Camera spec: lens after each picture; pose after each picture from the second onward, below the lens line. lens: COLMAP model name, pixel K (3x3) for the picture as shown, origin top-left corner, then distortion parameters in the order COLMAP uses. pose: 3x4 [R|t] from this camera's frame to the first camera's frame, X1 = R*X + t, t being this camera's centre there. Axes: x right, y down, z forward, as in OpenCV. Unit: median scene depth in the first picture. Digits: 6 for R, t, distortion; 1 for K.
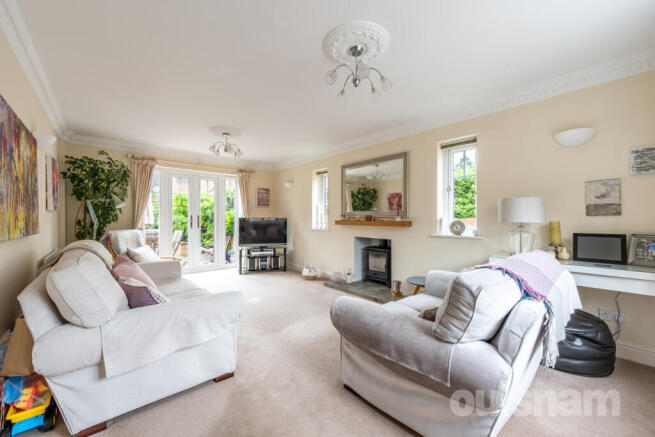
lens RADIAL K [[258.9, 0, 327.5], [0, 258.9, 218.5], [0, 0, 1]] dist [-0.000616, -0.000047]
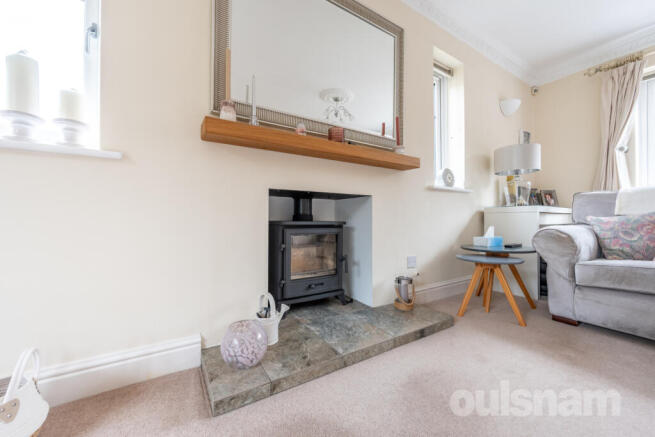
lens RADIAL K [[263.2, 0, 327.5], [0, 263.2, 218.5], [0, 0, 1]] dist [0.017322, 0.000043]
pose [[0.142918, 0.007306, 0.989708, -0.184880], [0.001396, 0.999970, -0.007583, 0.105546], [-0.989734, 0.002465, 0.142904, 0.833705]]
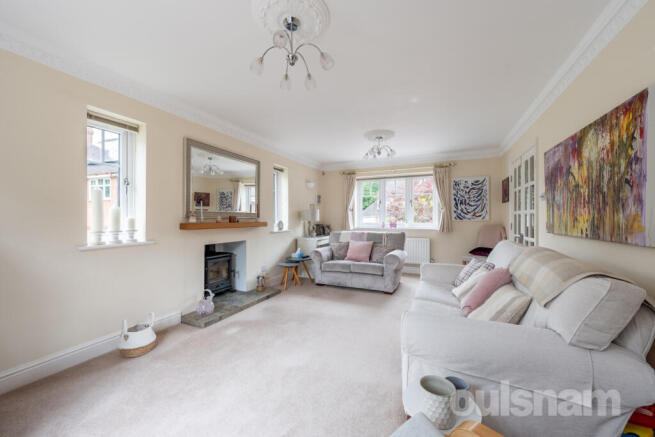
lens RADIAL K [[258.9, 0, 327.5], [0, 258.9, 218.5], [0, 0, 1]] dist [-0.000616, -0.000047]
pose [[-0.407949, -0.000866, 0.913004, -0.665399], [0.003754, 0.999990, 0.002626, -0.004980], [-0.912997, 0.004499, -0.407941, 0.925930]]
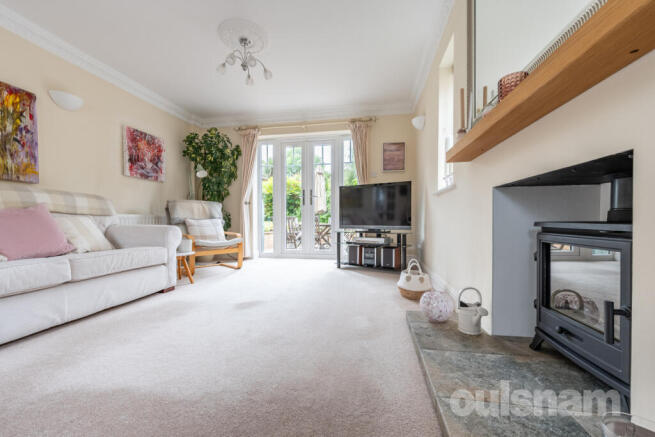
lens RADIAL K [[258.9, 0, 327.5], [0, 258.9, 218.5], [0, 0, 1]] dist [-0.000616, -0.000047]
pose [[0.617739, -0.007299, -0.786350, 0.209515], [0.001483, 0.999966, -0.008117, 0.102996], [0.786382, 0.003848, 0.617729, 0.623462]]
